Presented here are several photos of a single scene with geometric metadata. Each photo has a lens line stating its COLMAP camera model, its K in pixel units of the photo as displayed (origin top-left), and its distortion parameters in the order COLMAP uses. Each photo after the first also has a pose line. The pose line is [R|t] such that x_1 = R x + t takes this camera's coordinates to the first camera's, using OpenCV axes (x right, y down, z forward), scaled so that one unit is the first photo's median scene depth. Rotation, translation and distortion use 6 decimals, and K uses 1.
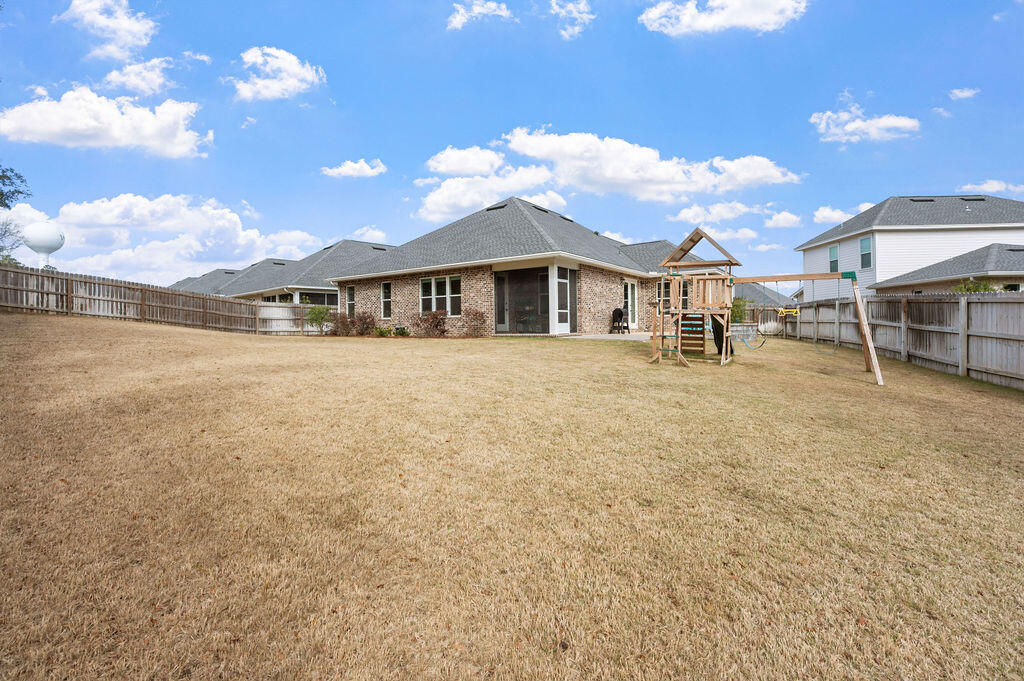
lens RADIAL K [[464.7, 0, 507.4], [0, 464.7, 321.0], [0, 0, 1]] dist [-0.001882, 0.000624]
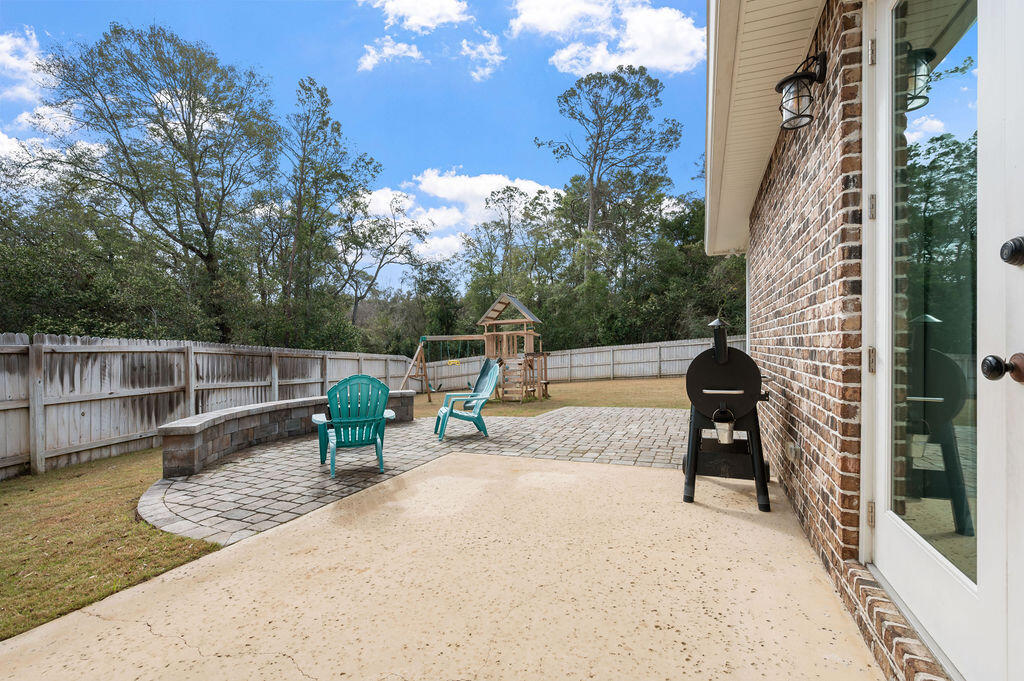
lens RADIAL K [[464.7, 0, 502.5], [0, 464.7, 346.0], [0, 0, 1]] dist [-0.001882, 0.000624]
pose [[-0.976006, 0.015389, -0.217201, 0.364413], [0.016869, 0.999845, -0.004958, -0.027863], [0.217091, -0.008503, -0.976114, 1.143123]]
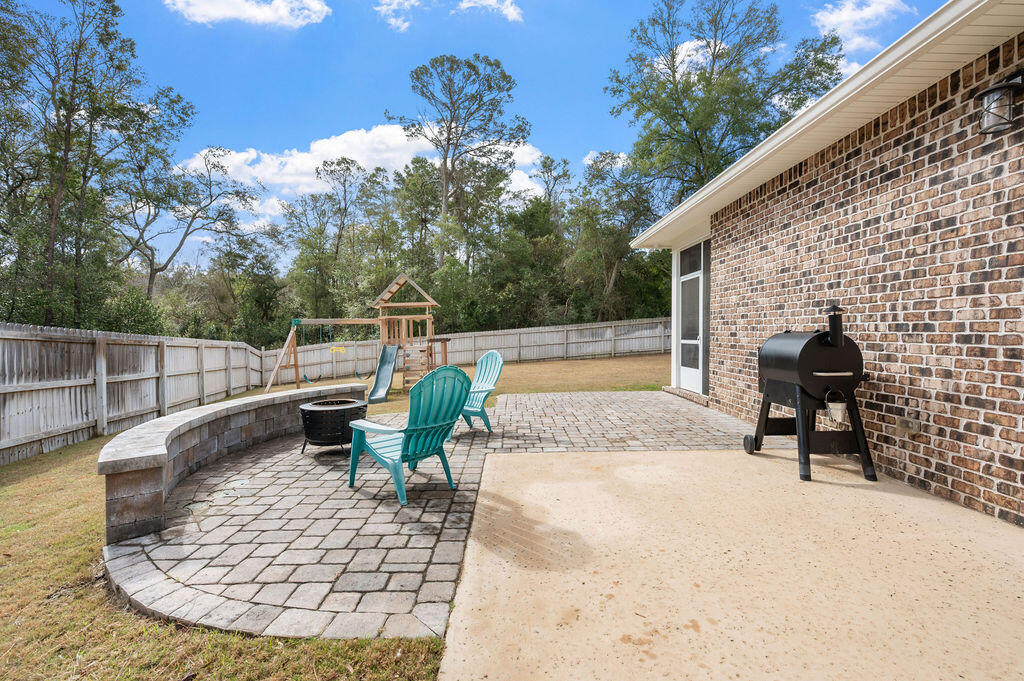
lens RADIAL K [[464.7, 0, 512.3], [0, 464.7, 339.1], [0, 0, 1]] dist [-0.001882, 0.000624]
pose [[-0.812421, 0.018129, -0.582790, 0.448875], [0.011838, 0.999823, 0.014599, -0.028155], [0.582952, 0.004962, -0.812492, 1.074126]]
